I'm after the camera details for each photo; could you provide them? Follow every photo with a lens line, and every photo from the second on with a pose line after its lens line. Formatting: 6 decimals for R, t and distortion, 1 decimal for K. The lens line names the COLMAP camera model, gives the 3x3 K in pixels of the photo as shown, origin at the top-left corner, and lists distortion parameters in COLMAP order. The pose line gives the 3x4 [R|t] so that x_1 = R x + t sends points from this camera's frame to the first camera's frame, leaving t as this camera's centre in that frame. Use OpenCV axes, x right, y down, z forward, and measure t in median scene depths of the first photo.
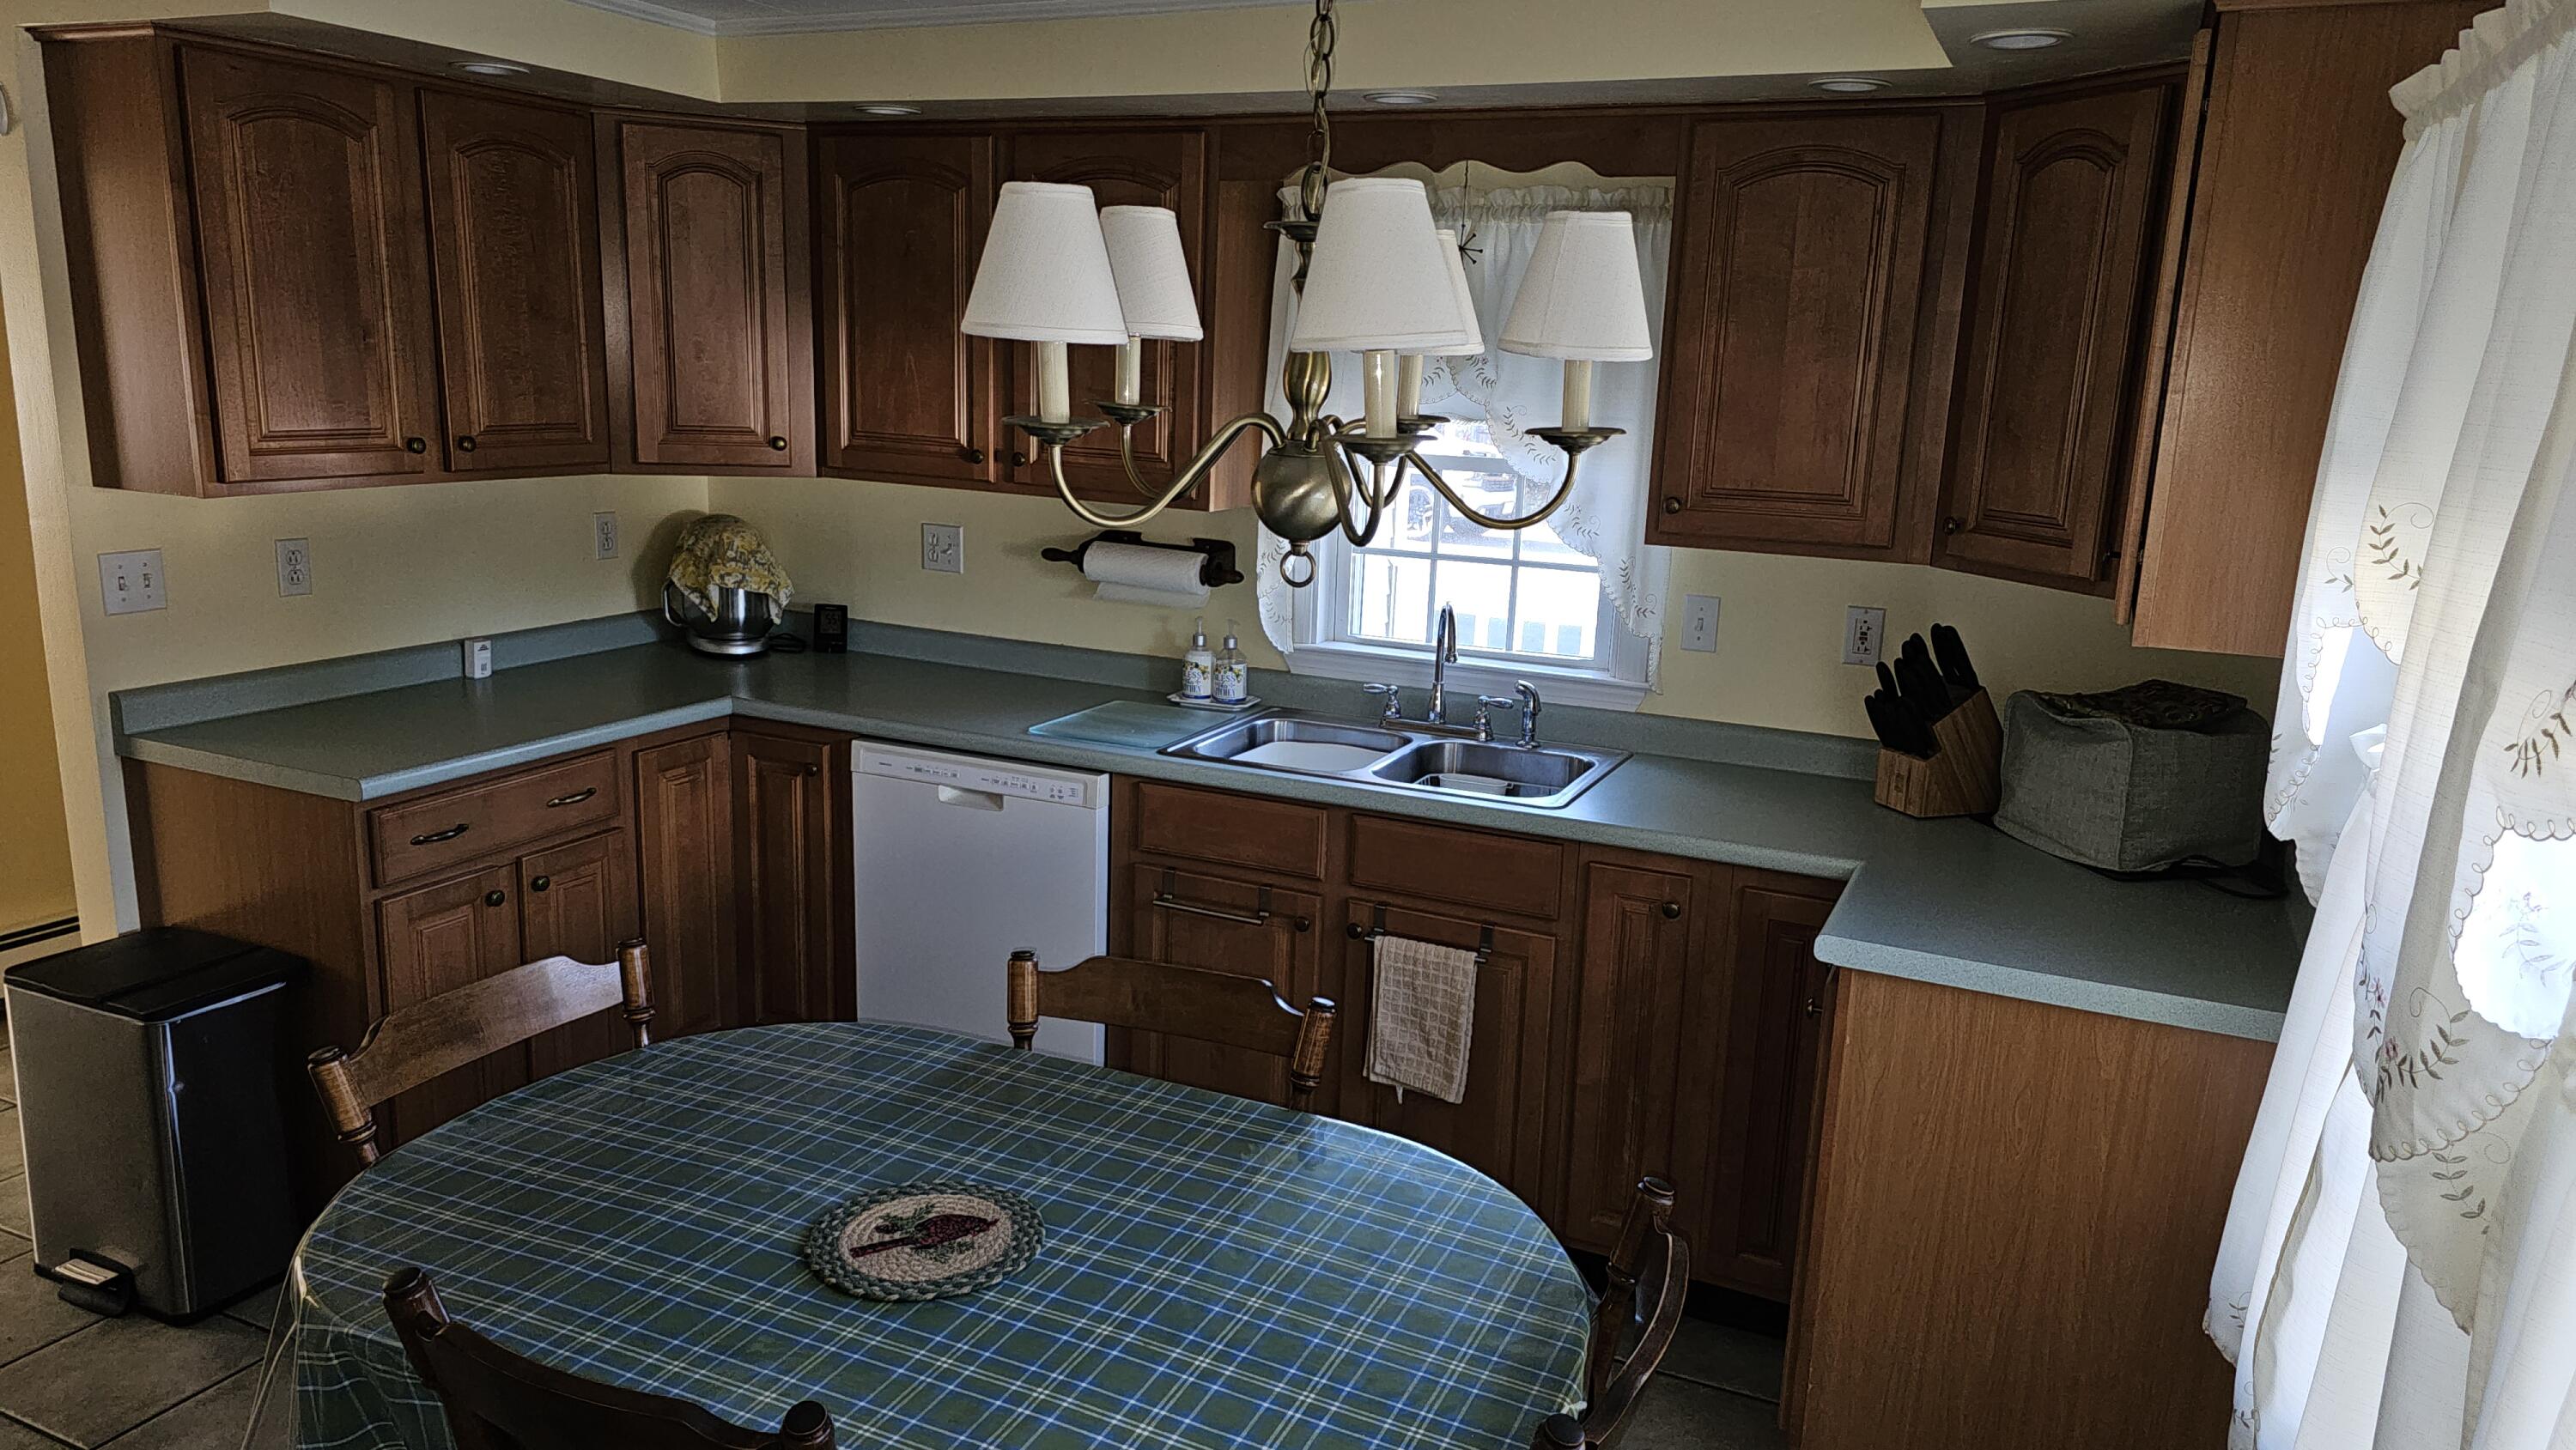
lens RADIAL K [[1752.2, 0, 1288.2], [0, 1752.2, 751.9], [0, 0, 1]] dist [0.083946, -0.077813]
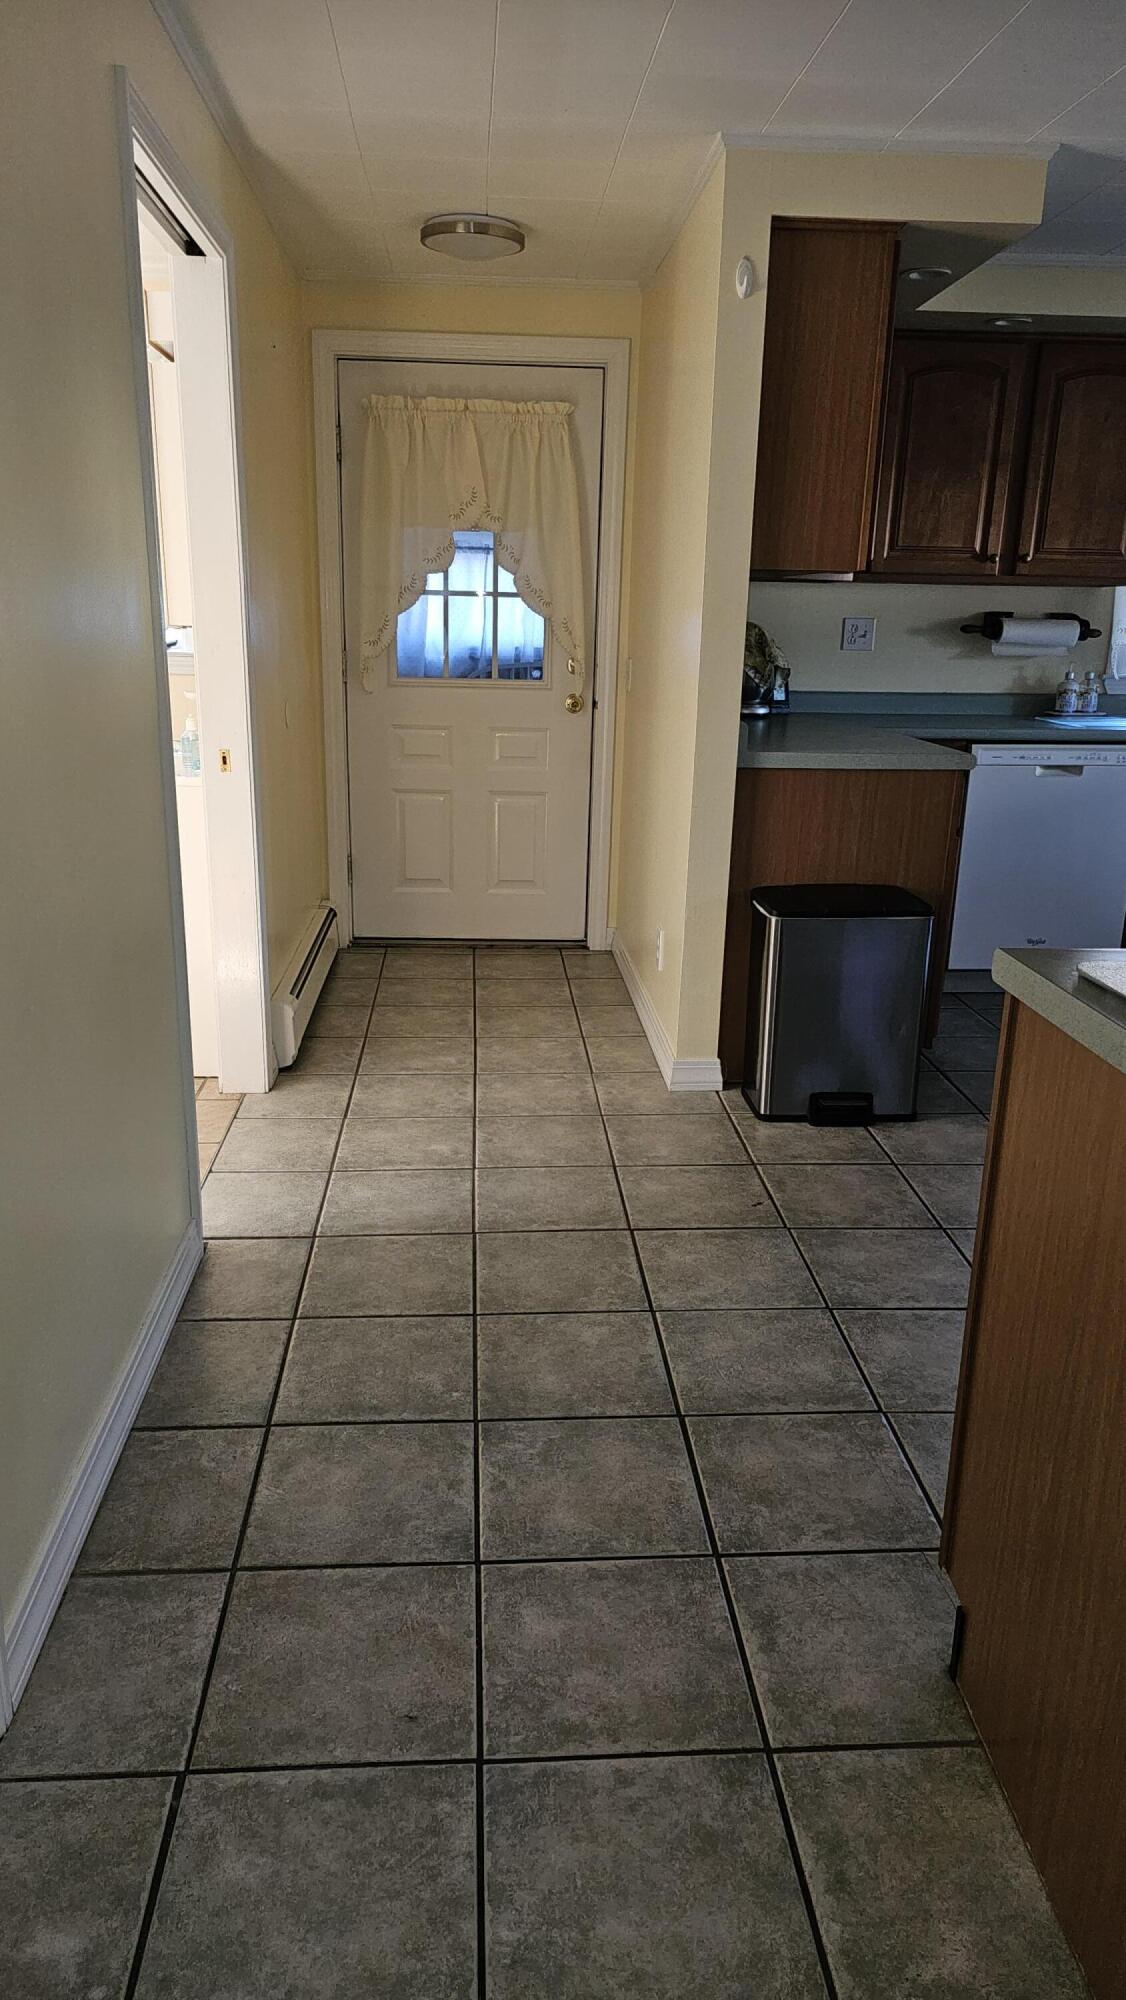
lens RADIAL K [[1360.6, 0, 555.3], [0, 1360.6, 1016.3], [0, 0, 1]] dist [0.083946, -0.077813]
pose [[0.876443, -0.157372, 0.455062, -1.234063], [0.120134, 0.986663, 0.109836, 0.055833], [-0.466278, -0.041597, 0.883660, 0.091940]]
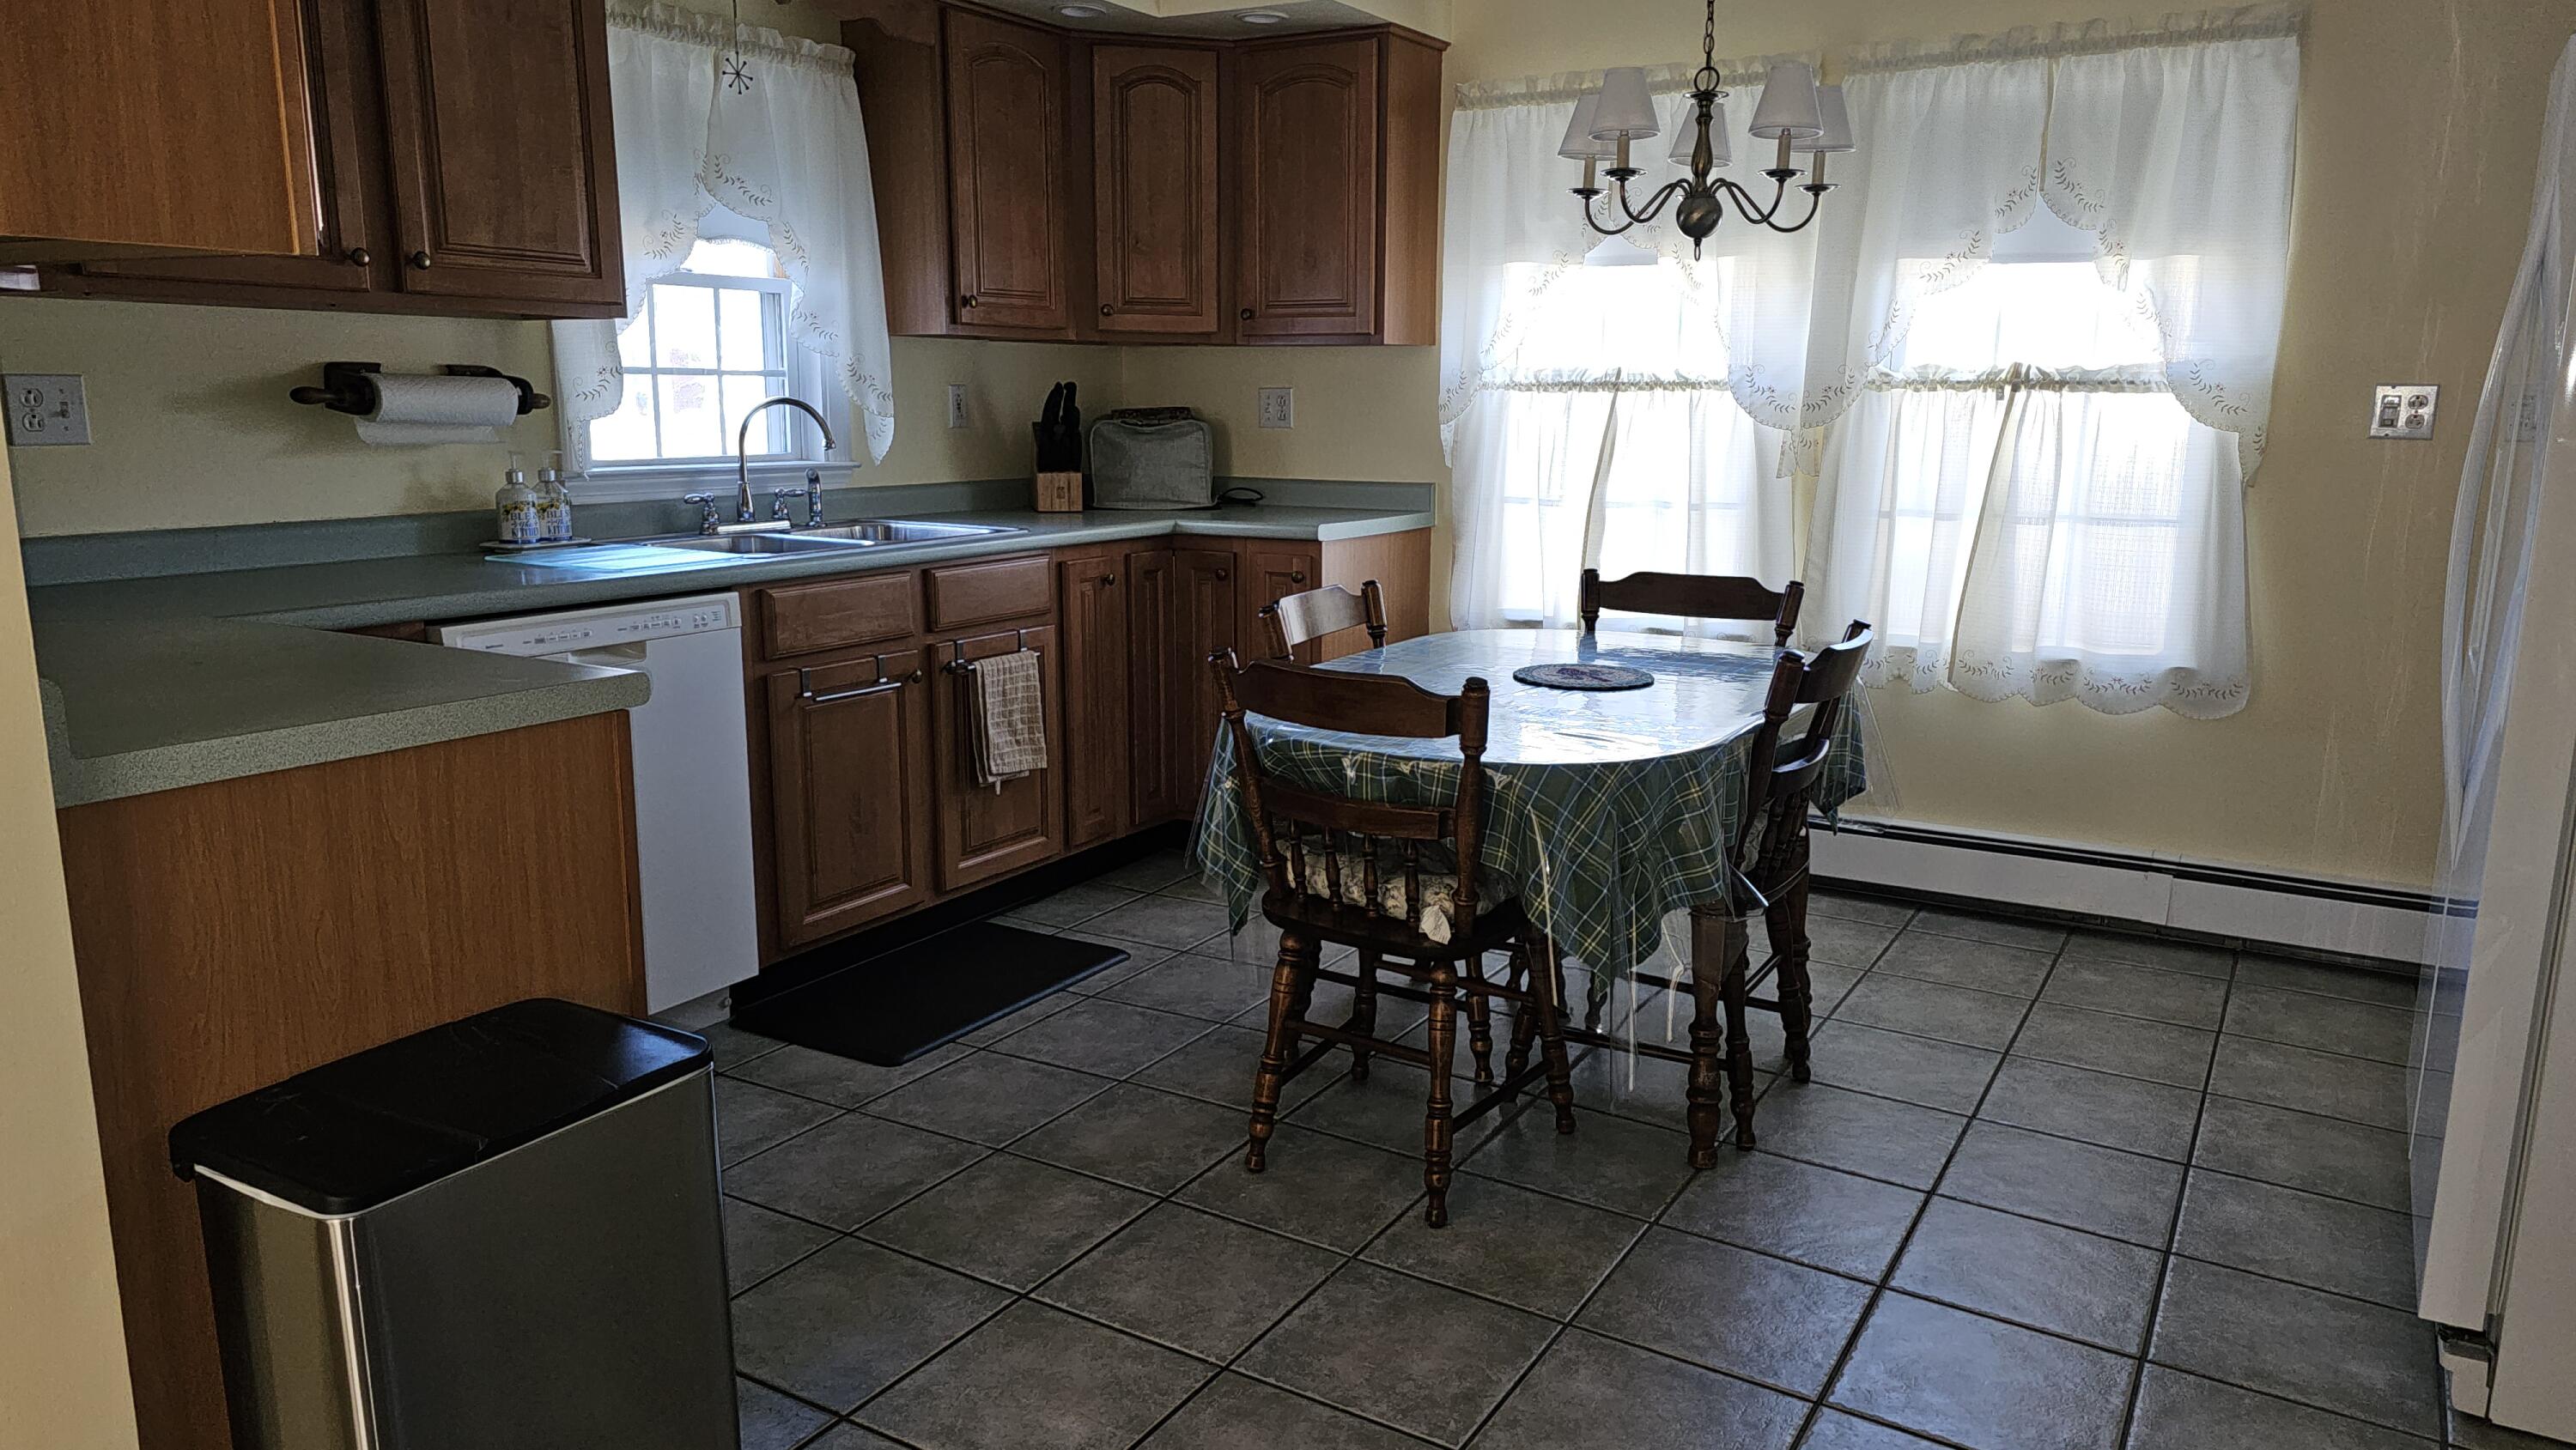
lens RADIAL K [[1752.2, 0, 1299.5], [0, 1752.2, 722.2], [0, 0, 1]] dist [0.083946, -0.077813]
pose [[0.110800, -0.224488, 0.968157, -1.015584], [0.218174, 0.955887, 0.196674, -0.040145], [-0.969600, 0.189435, 0.154889, 0.562741]]
